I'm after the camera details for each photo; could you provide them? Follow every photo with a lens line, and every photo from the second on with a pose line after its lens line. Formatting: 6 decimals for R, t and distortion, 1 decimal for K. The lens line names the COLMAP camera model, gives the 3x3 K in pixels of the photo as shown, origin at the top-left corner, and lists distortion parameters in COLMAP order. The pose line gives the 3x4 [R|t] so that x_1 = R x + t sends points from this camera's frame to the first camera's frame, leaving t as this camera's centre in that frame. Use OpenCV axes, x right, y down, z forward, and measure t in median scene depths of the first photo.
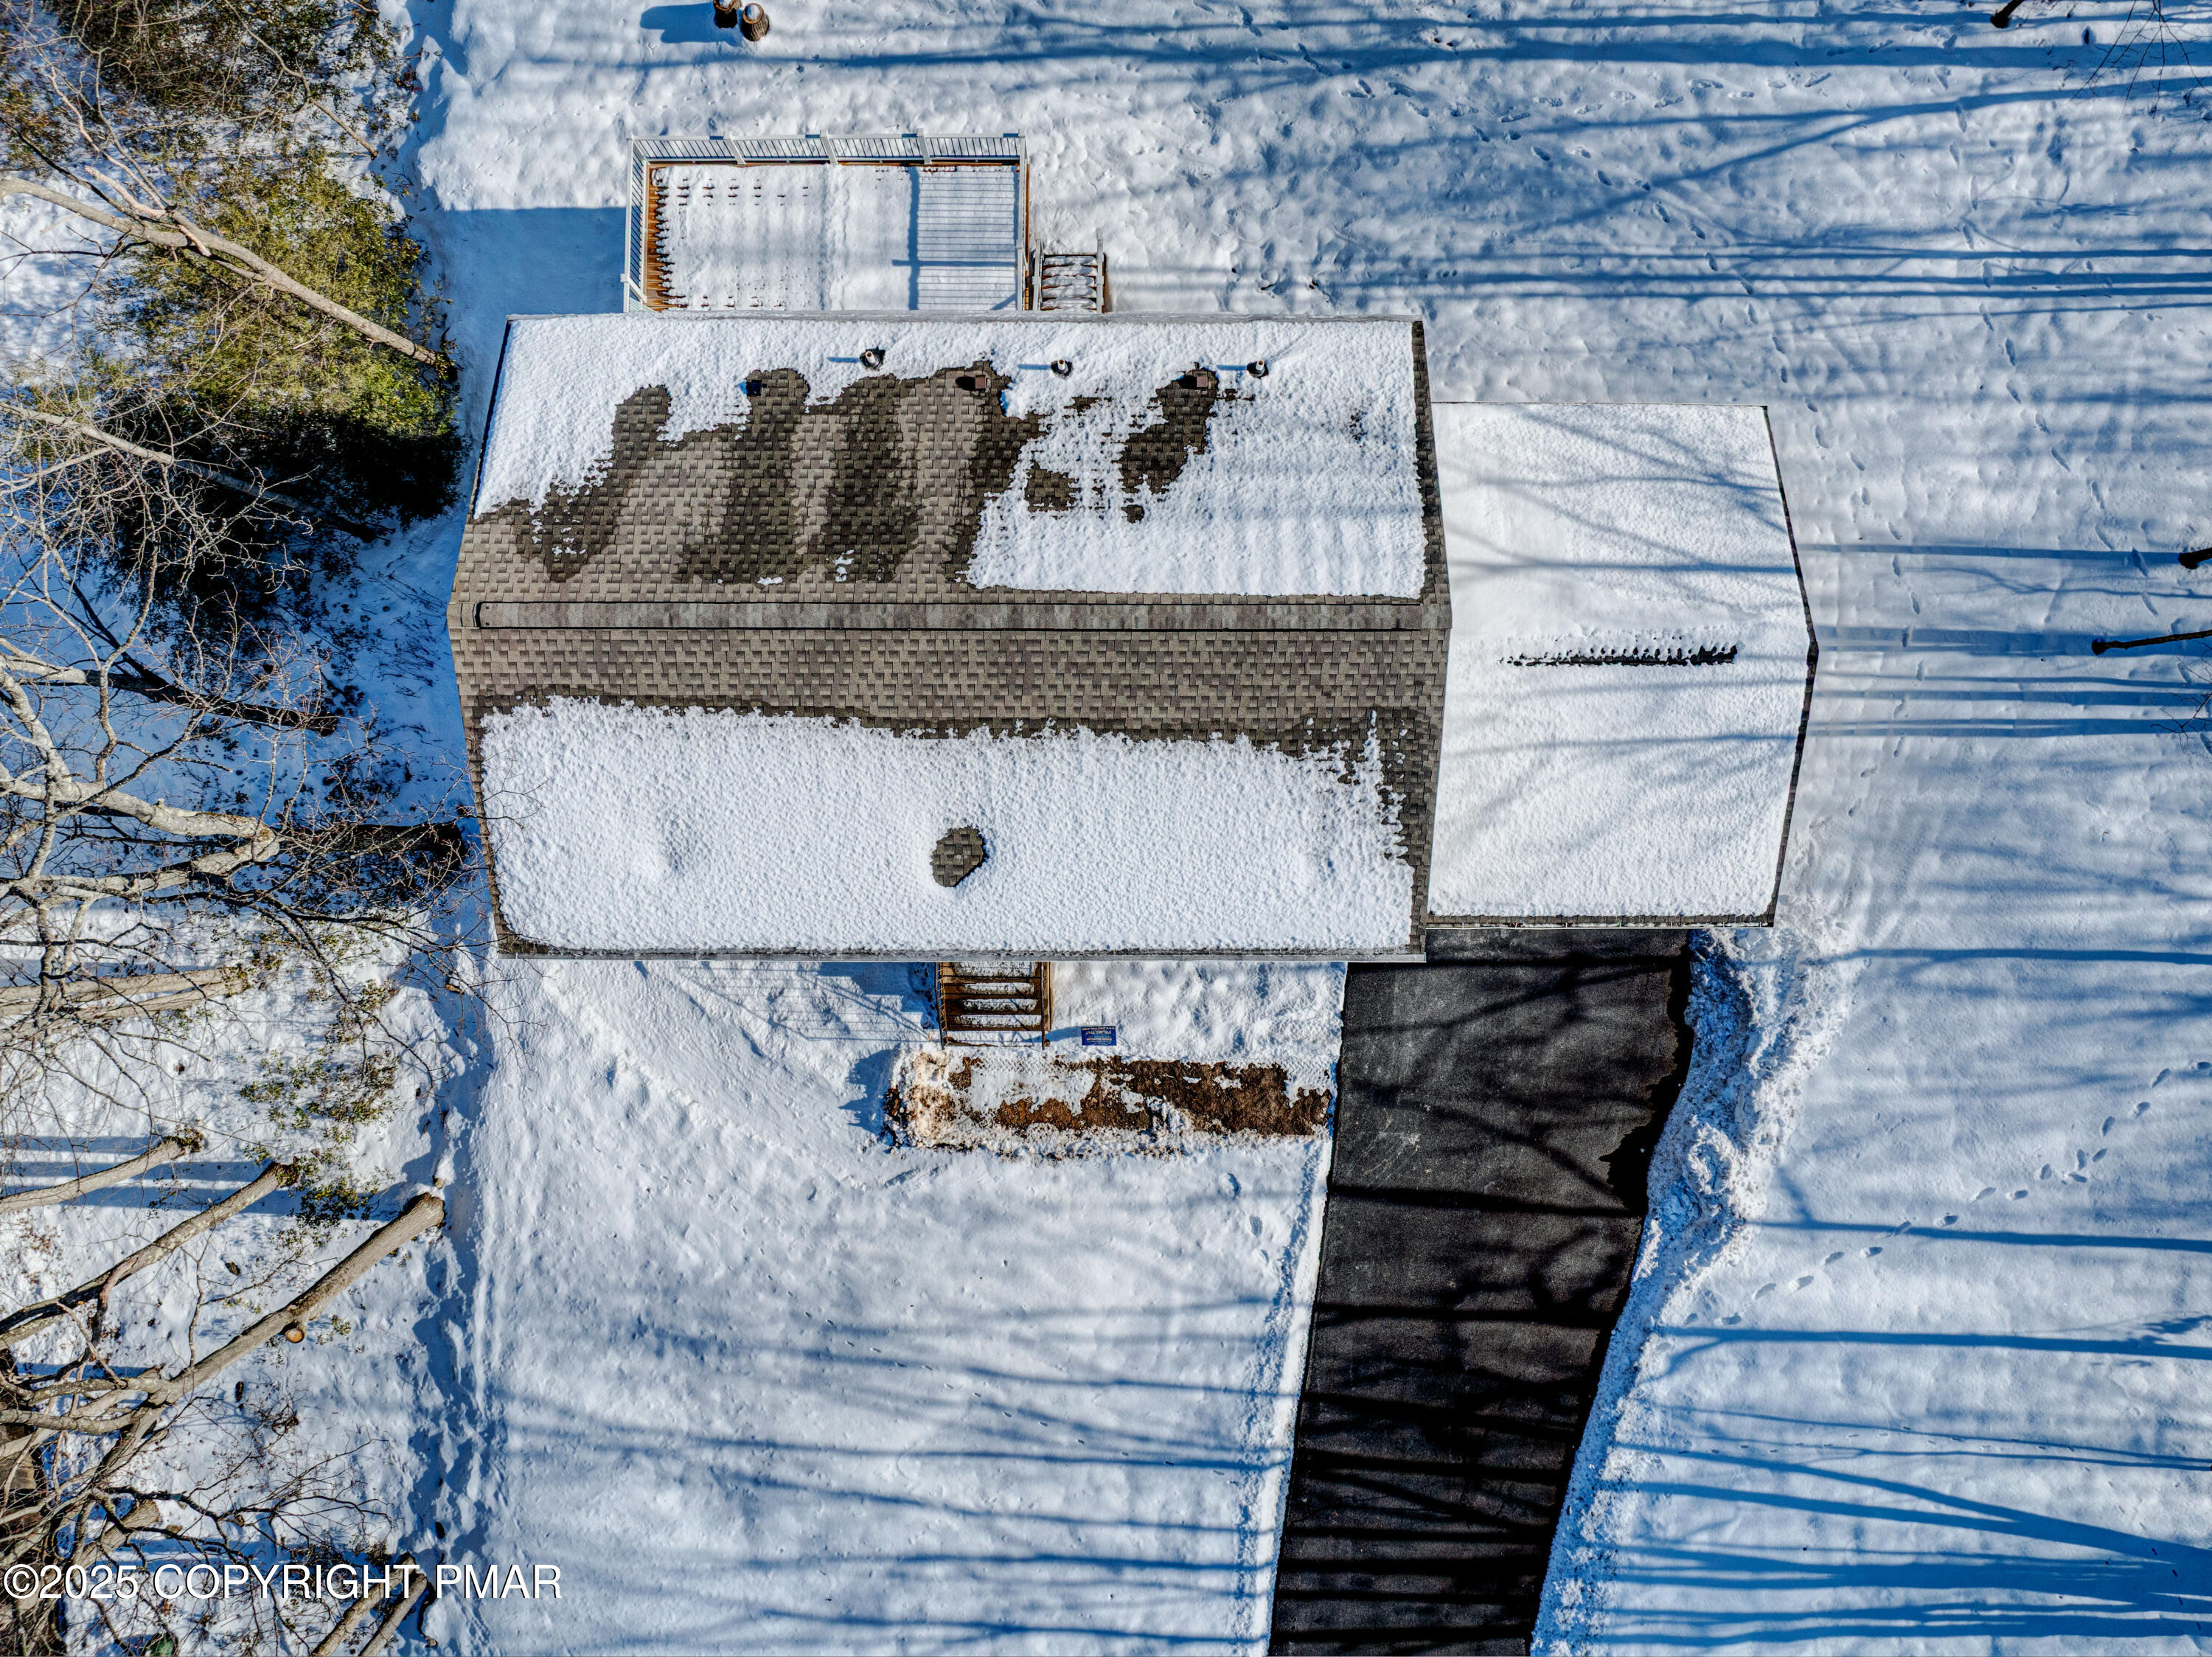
lens RADIAL K [[1566.2, 0, 1111.9], [0, 1566.2, 822.6], [0, 0, 1]] dist [-0.037452, 0.001366]
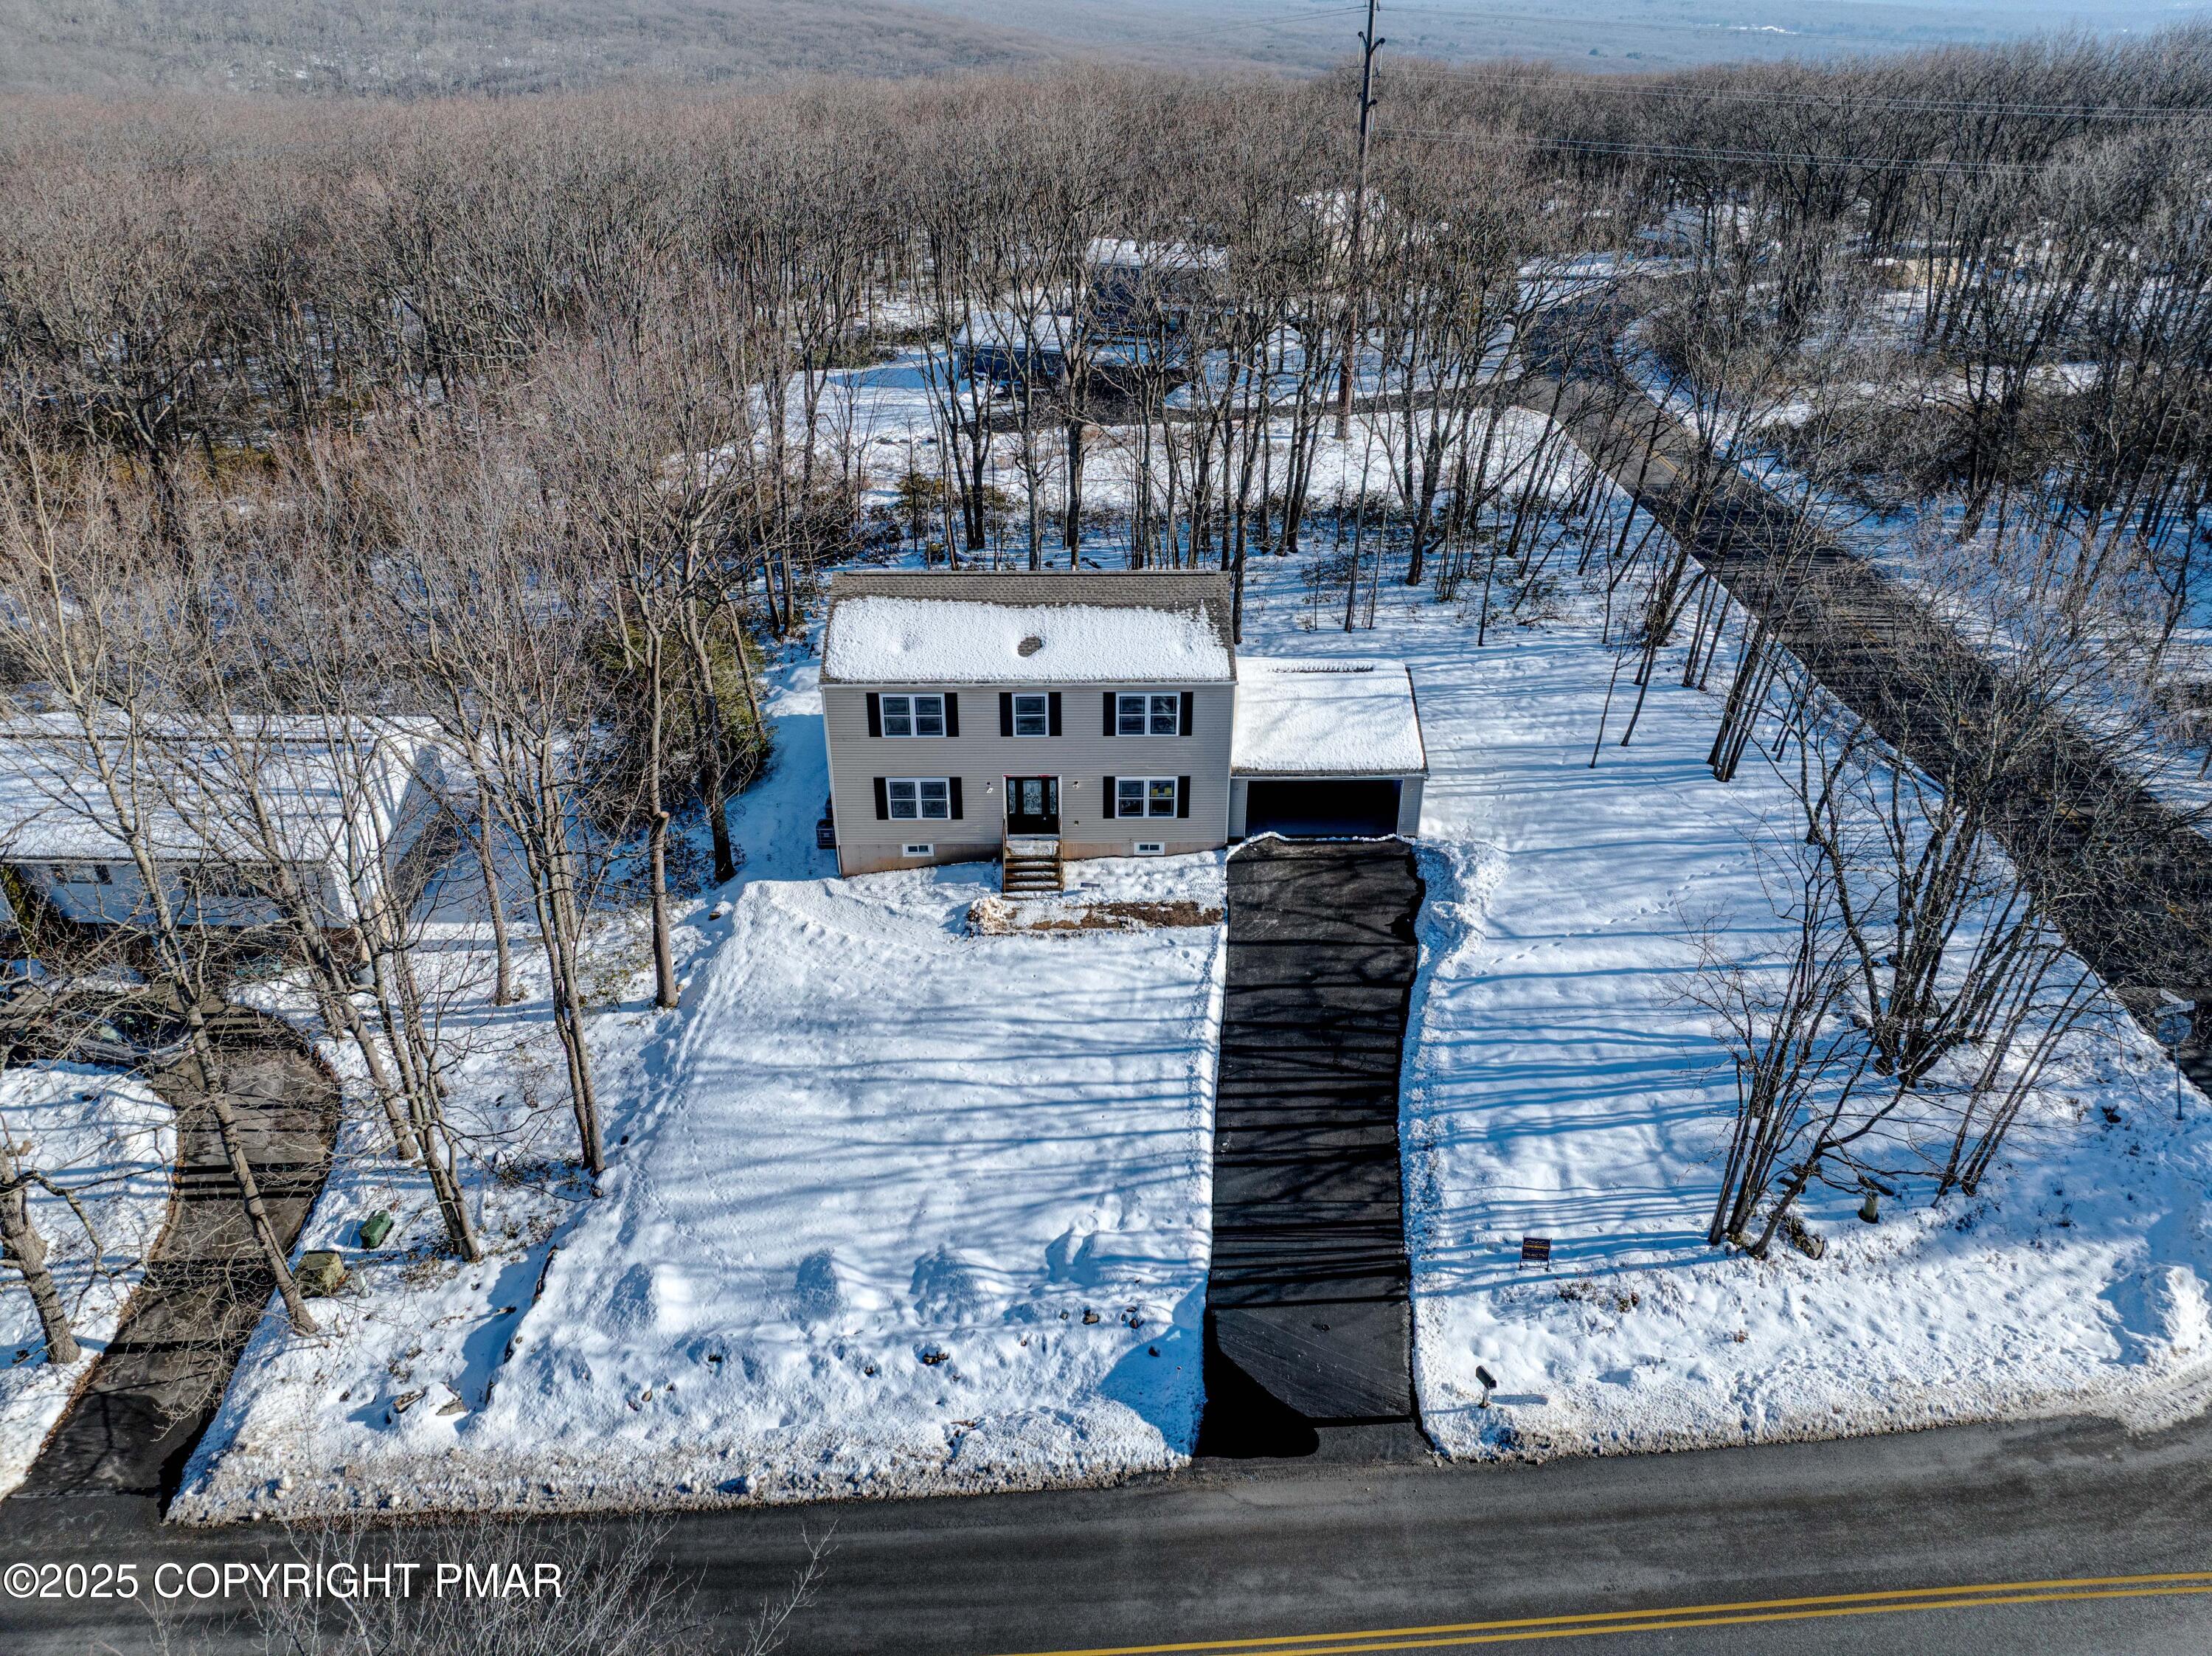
lens RADIAL K [[1566.2, 0, 1111.9], [0, 1566.2, 822.1], [0, 0, 1]] dist [-0.037452, 0.001366]
pose [[0.999778, -0.008139, 0.019411, -0.017817], [0.020809, 0.520746, -0.853458, 1.604623], [-0.003161, 0.853673, 0.520800, 0.011831]]
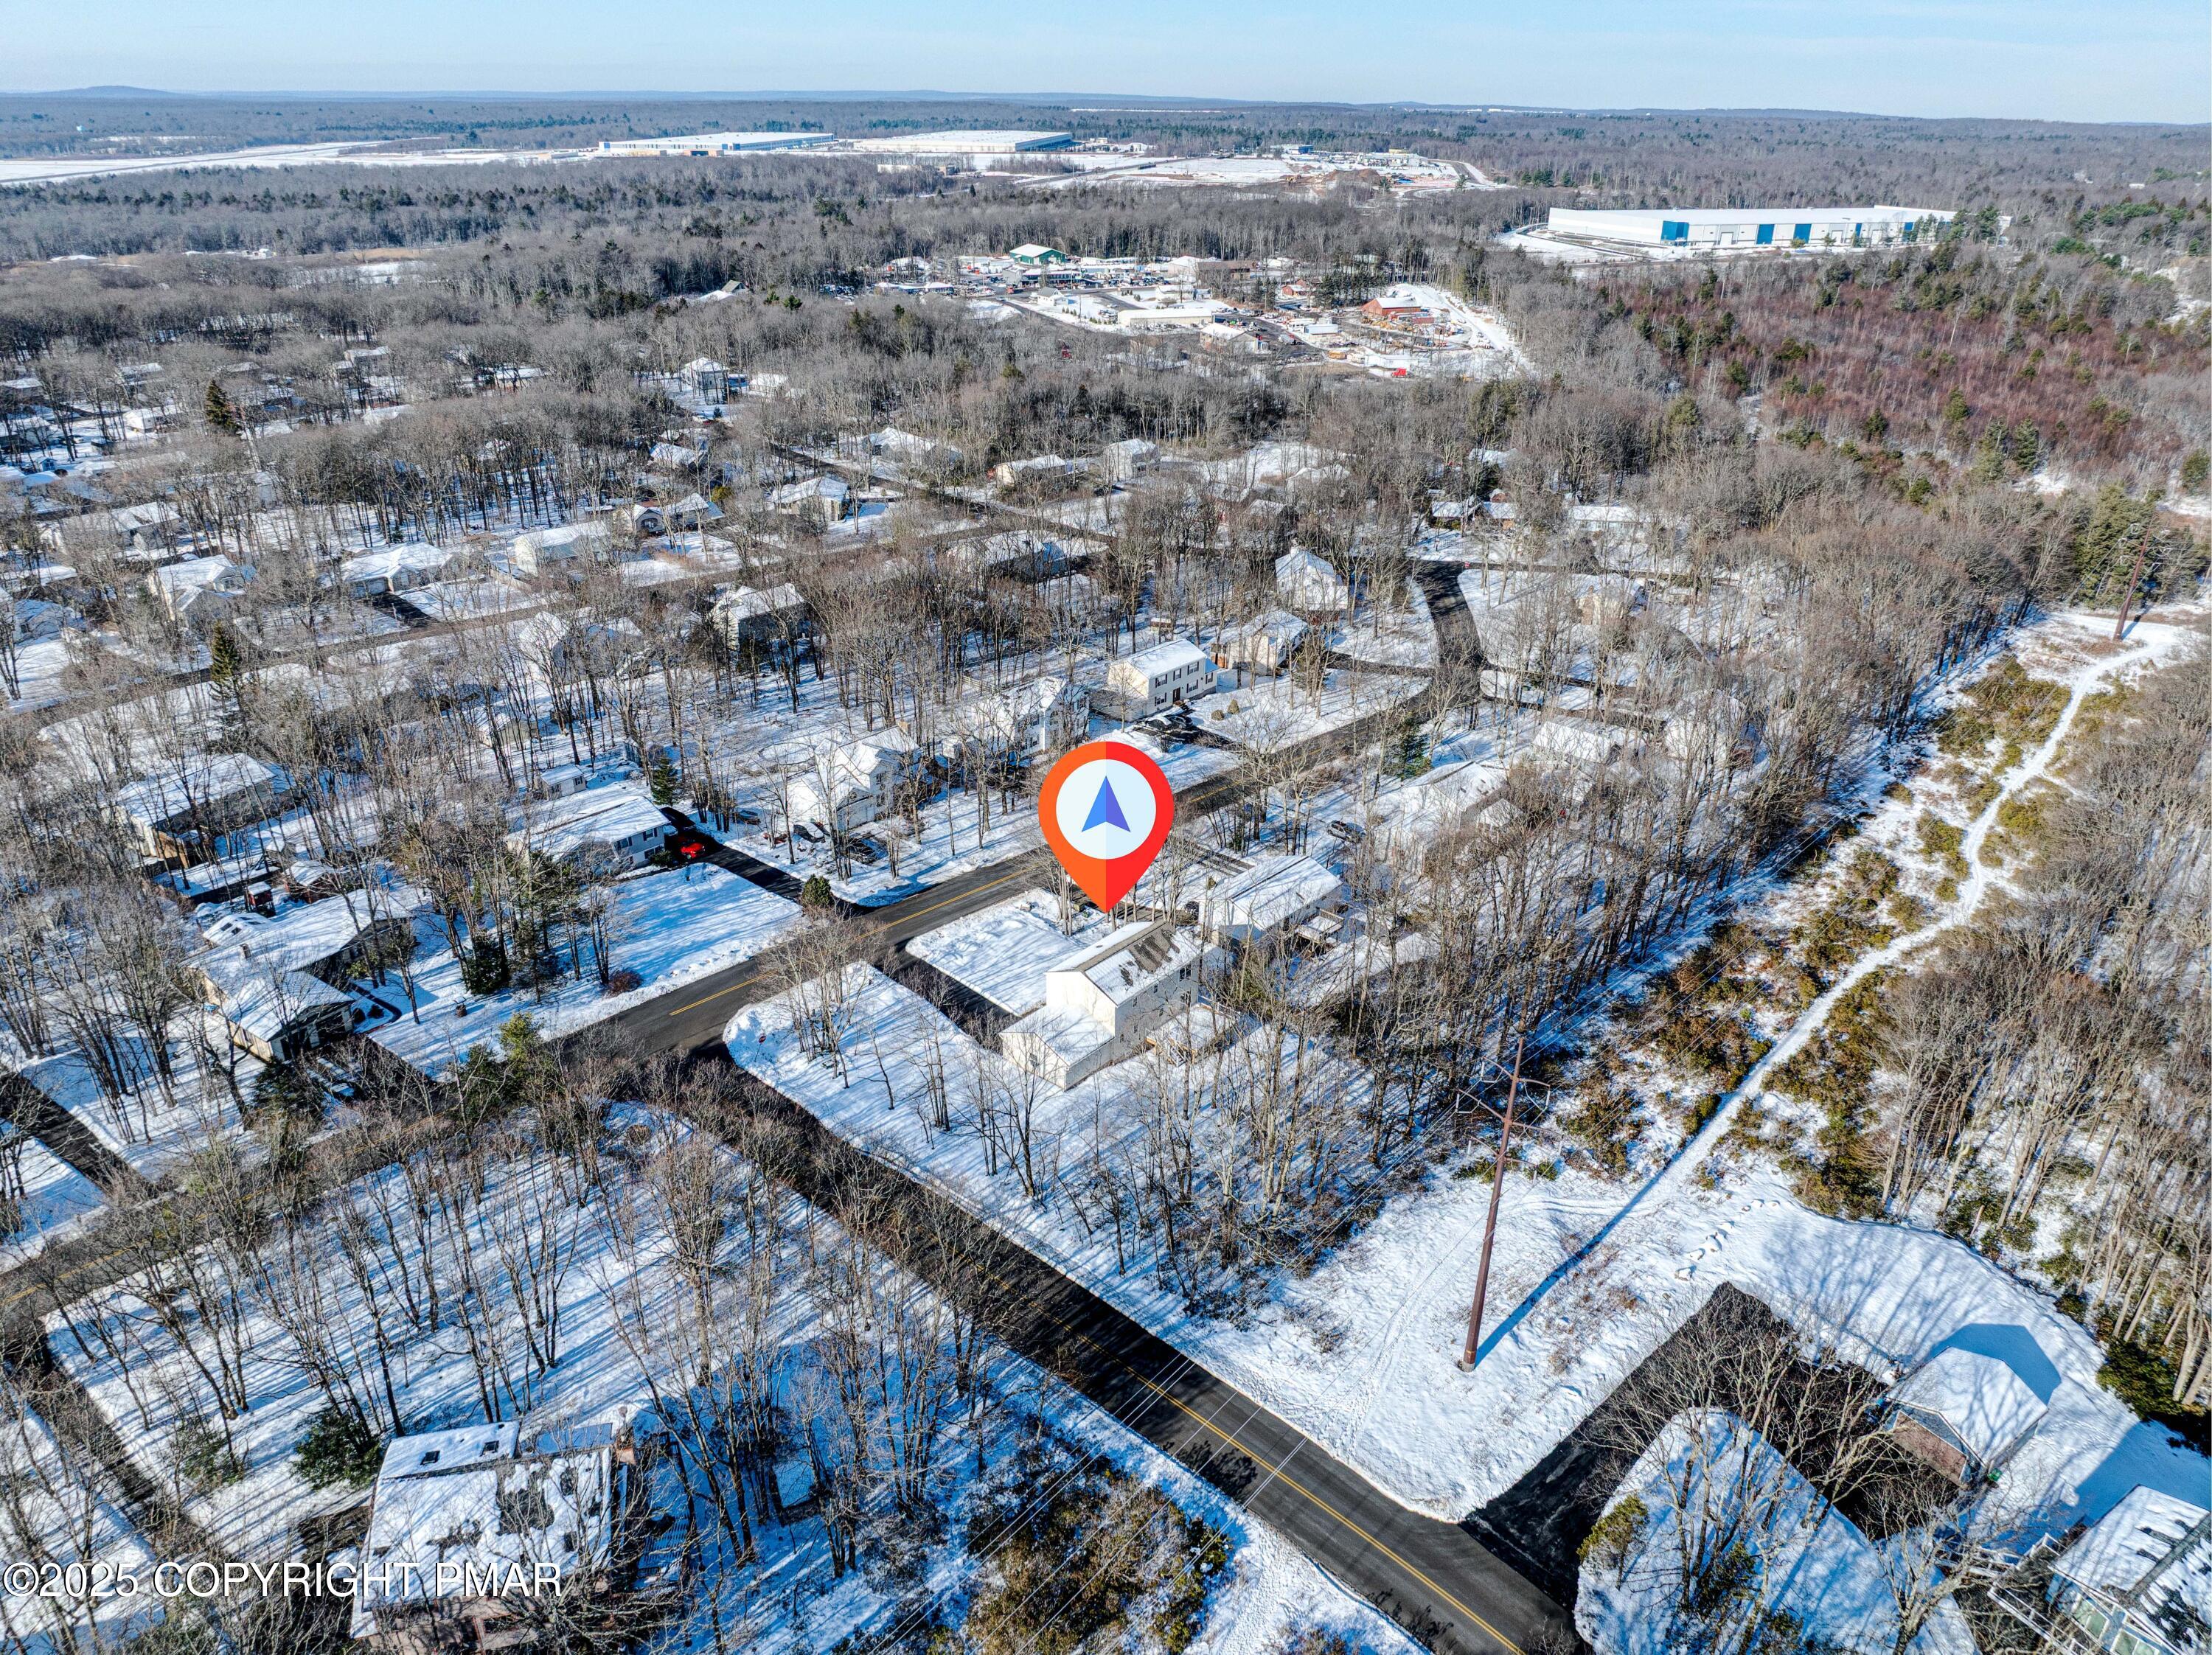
lens RADIAL K [[1566.0, 0, 1111.9], [0, 1566.0, 821.6], [0, 0, 1]] dist [-0.037452, 0.001366]
pose [[-0.637576, 0.315135, -0.702984, 3.490282], [-0.770336, -0.271350, 0.577020, -2.959114], [-0.008915, 0.909428, 0.415766, -1.834774]]
